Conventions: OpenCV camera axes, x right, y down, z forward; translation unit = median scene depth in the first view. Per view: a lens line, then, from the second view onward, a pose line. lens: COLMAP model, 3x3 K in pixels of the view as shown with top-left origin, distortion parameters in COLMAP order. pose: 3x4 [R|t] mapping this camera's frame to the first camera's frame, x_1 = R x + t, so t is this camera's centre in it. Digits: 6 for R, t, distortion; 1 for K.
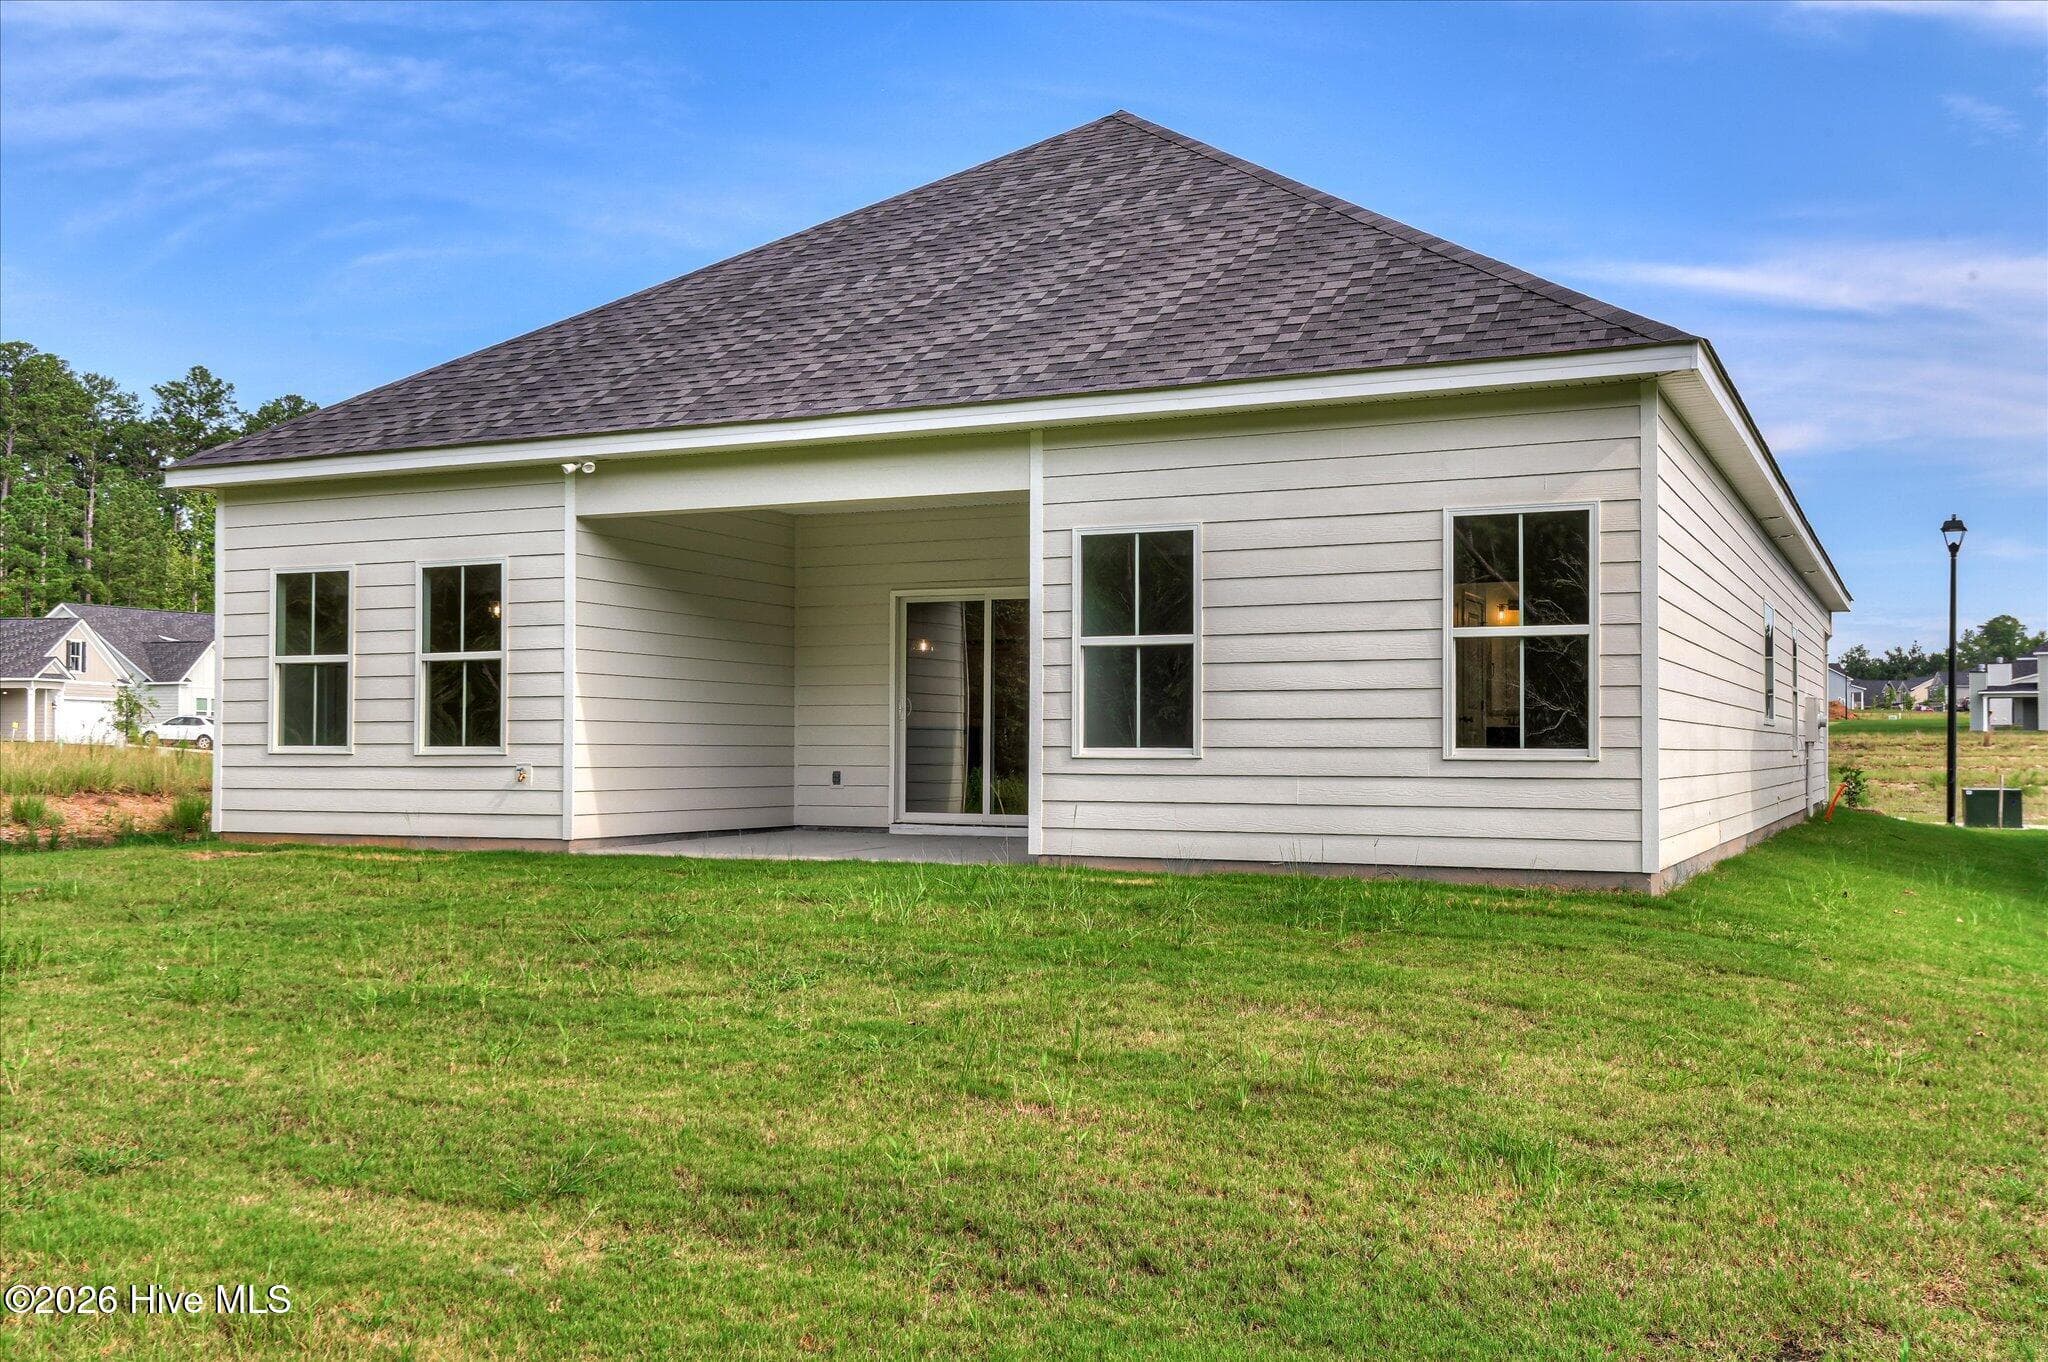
lens RADIAL K [[1866.4, 0, 1019.5], [0, 1866.4, 739.9], [0, 0, 1]] dist [0.039024, 0.009304]
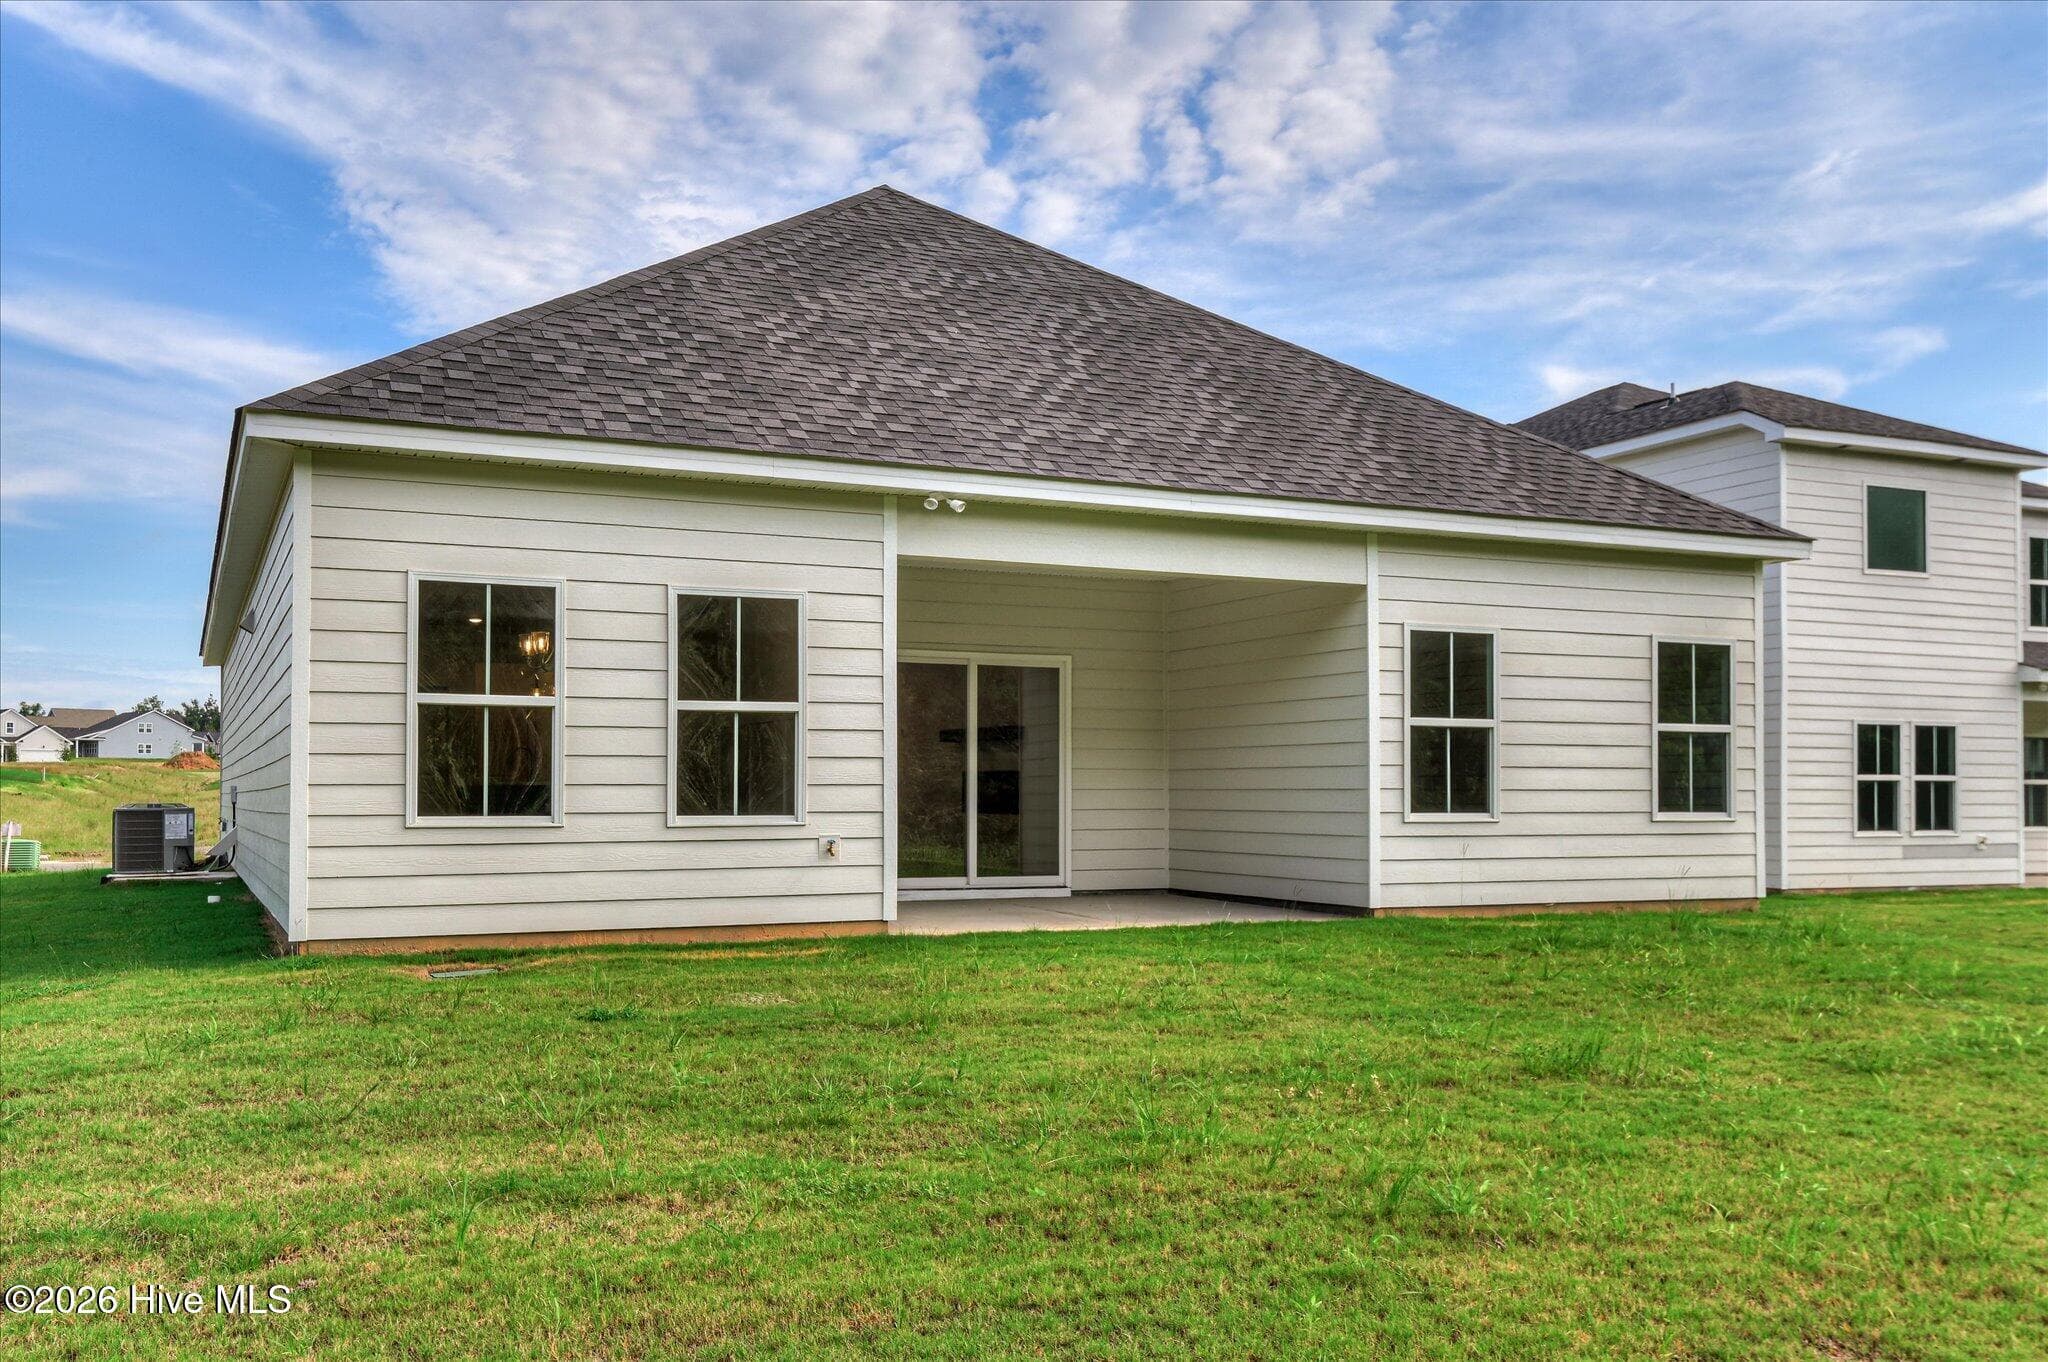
lens RADIAL K [[1825.8, 0, 1022.2], [0, 1825.8, 818.6], [0, 0, 1]] dist [0.001732, 0.001702]
pose [[0.638442, -0.006547, 0.769642, -0.912418], [0.001764, 0.999974, 0.007043, -0.000854], [-0.769668, -0.003138, 0.638437, 0.425967]]
